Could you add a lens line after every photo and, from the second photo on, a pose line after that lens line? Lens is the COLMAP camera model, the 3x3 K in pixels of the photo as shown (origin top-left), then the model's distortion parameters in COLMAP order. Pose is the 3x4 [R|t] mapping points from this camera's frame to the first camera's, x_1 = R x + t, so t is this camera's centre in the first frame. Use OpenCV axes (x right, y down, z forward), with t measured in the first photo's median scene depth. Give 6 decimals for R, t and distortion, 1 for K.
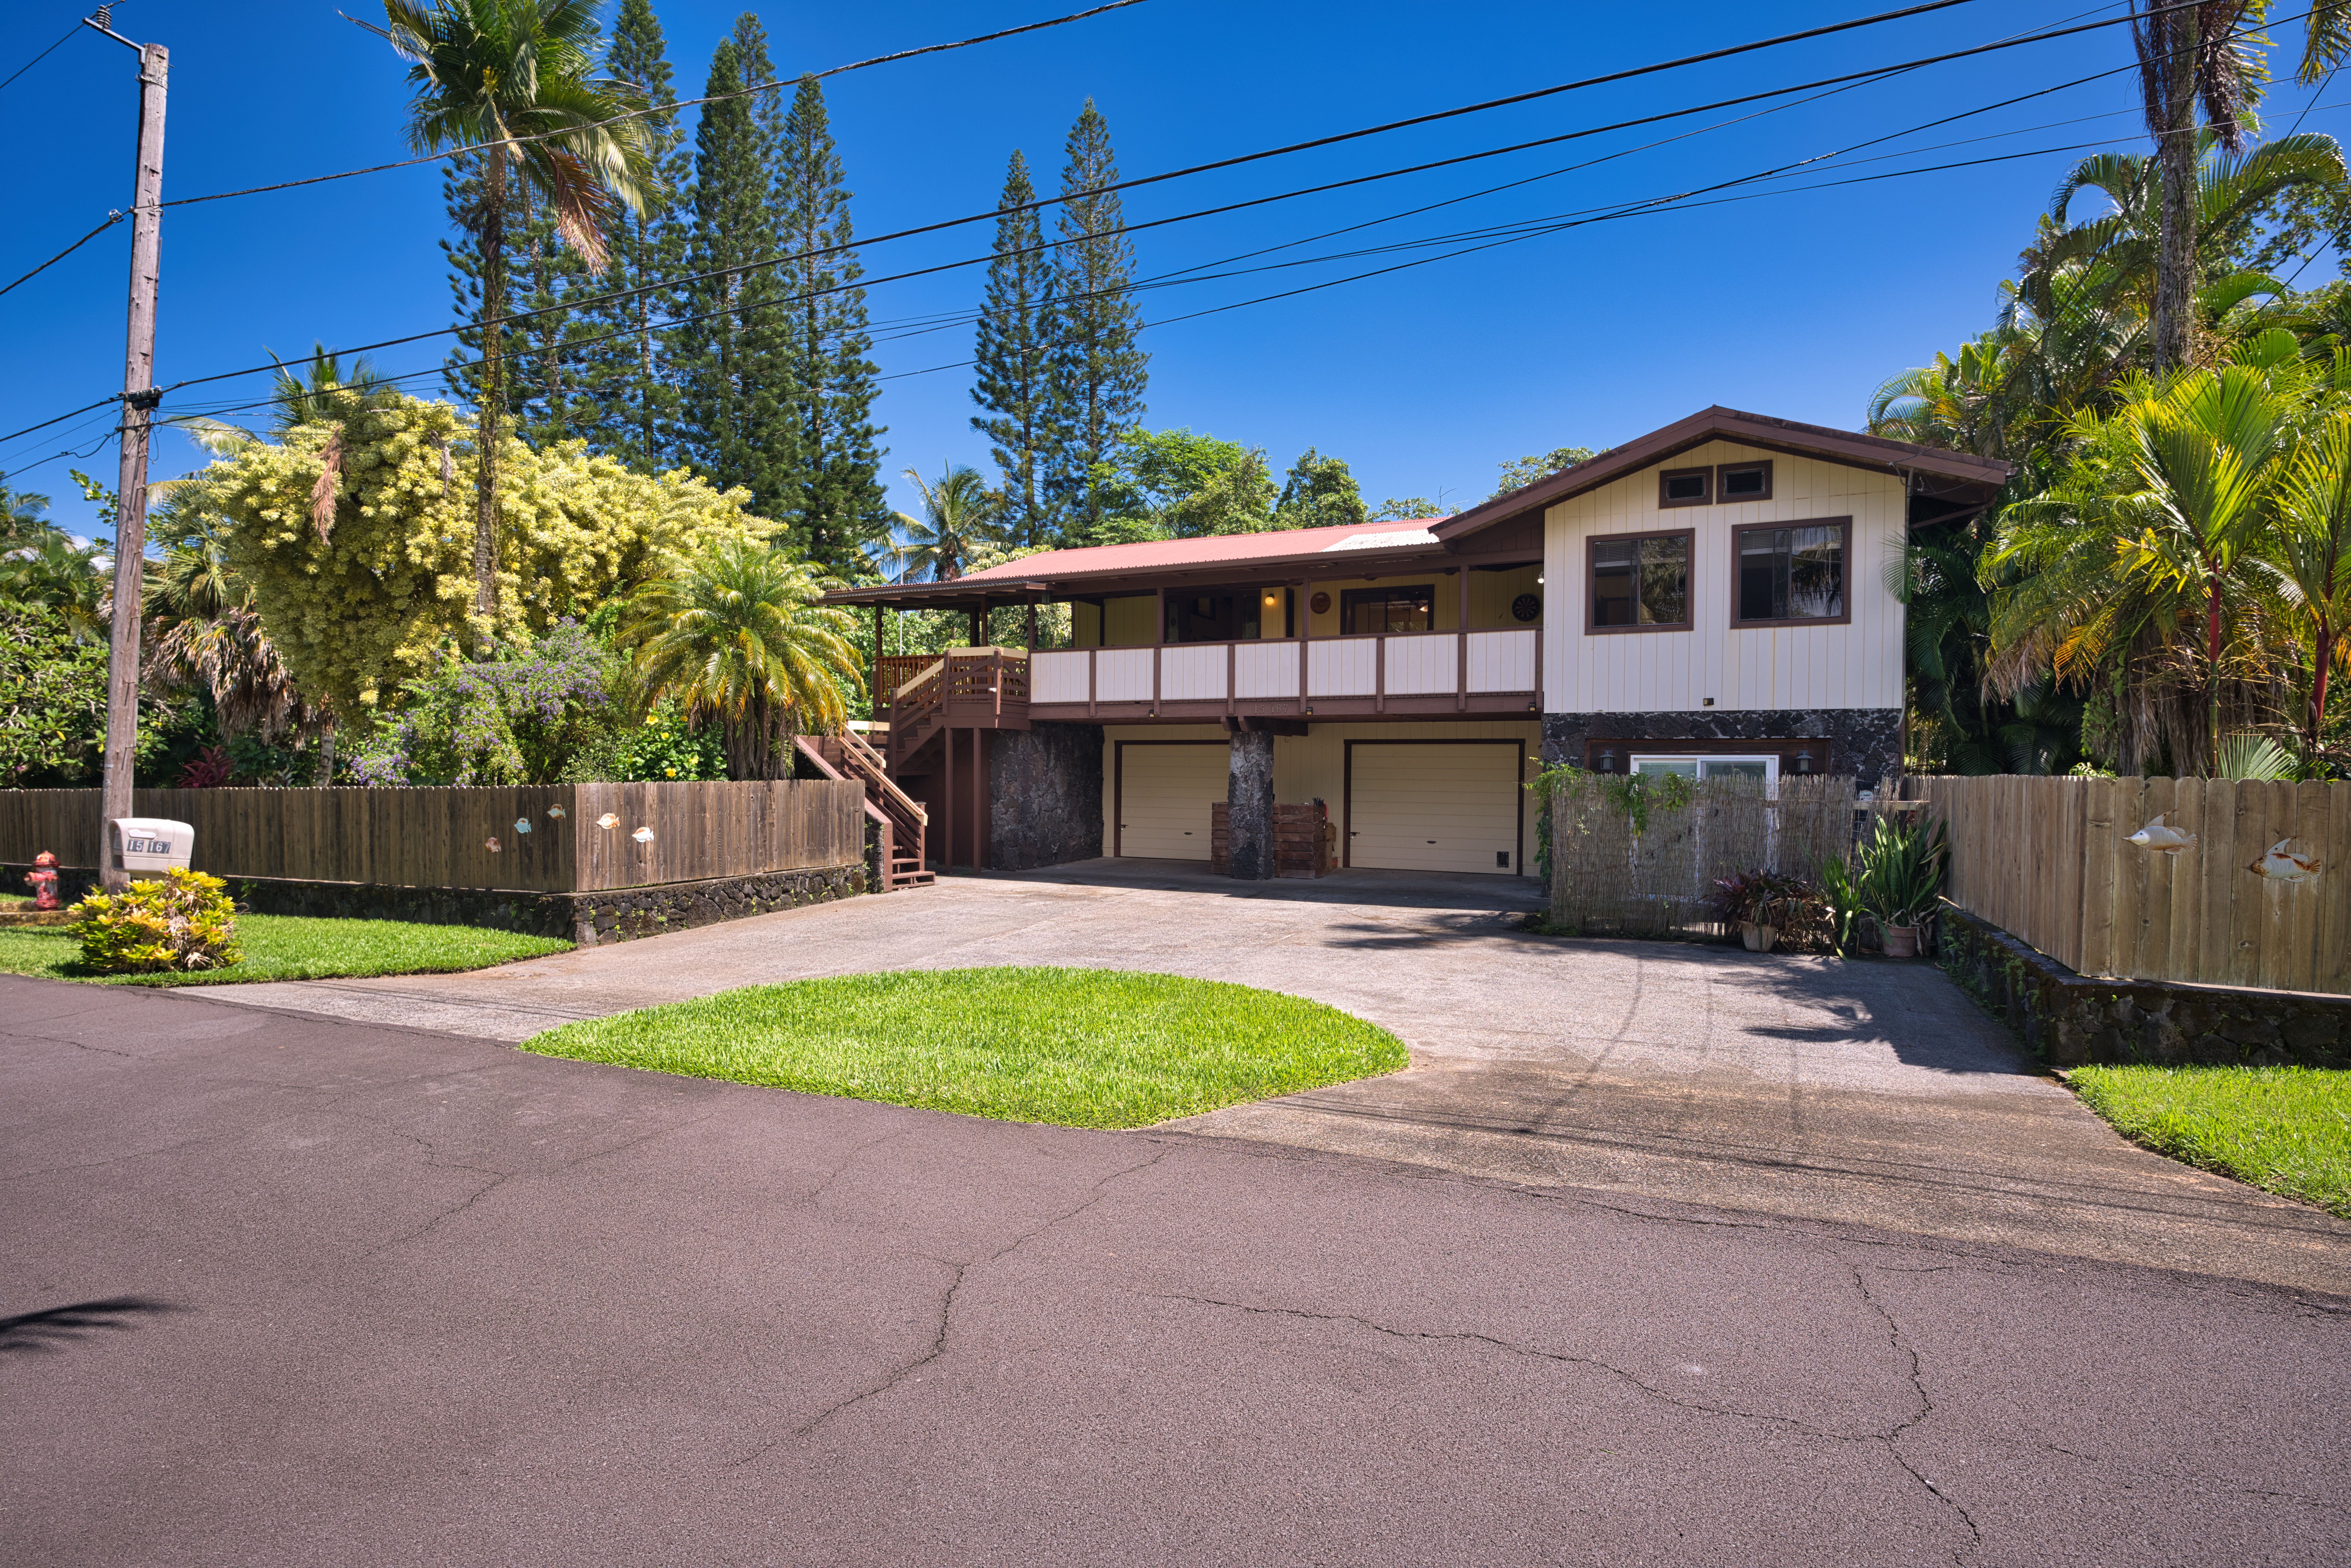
lens RADIAL K [[1149.2, 0, 1175.5], [0, 1149.2, 784.0], [0, 0, 1]] dist [-0.001924, -0.001167]
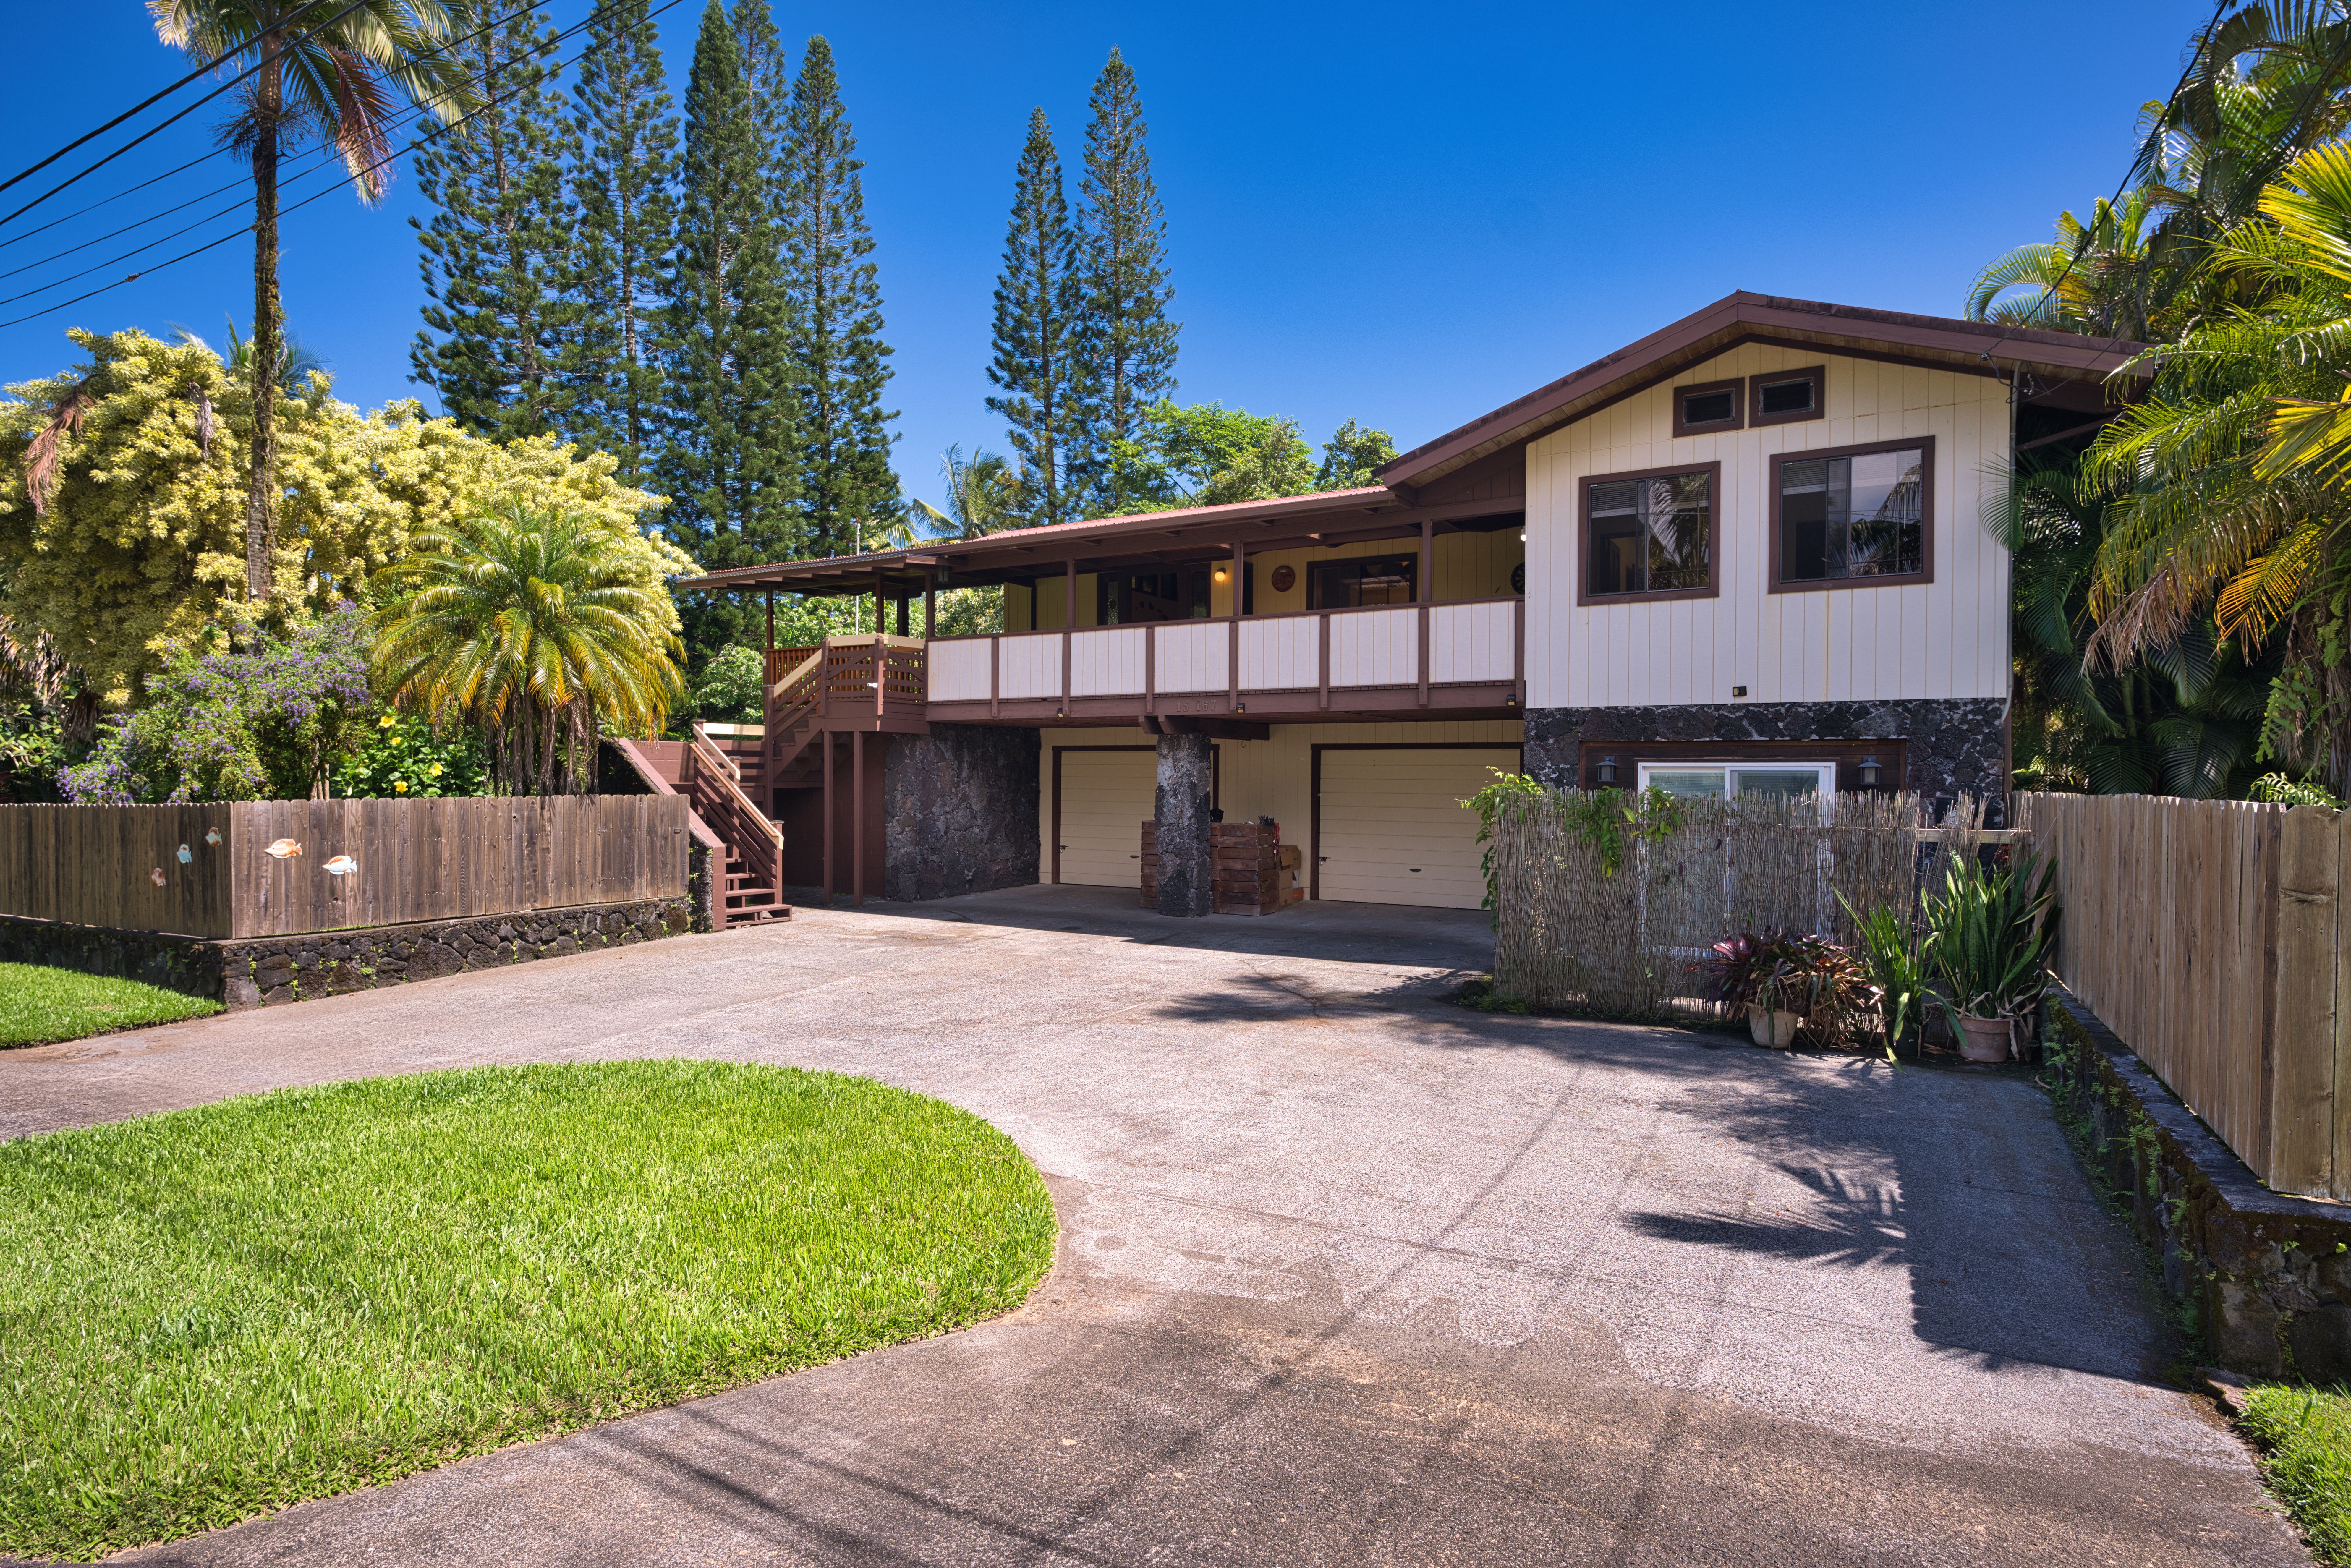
lens RADIAL K [[1191.3, 0, 1175.5], [0, 1191.3, 784.0], [0, 0, 1]] dist [-0.002509, 0.002208]
pose [[0.997021, -0.000452, -0.077128, 0.146474], [-0.000098, 0.999975, -0.007117, -0.005164], [0.077130, 0.007103, 0.996996, 0.183737]]
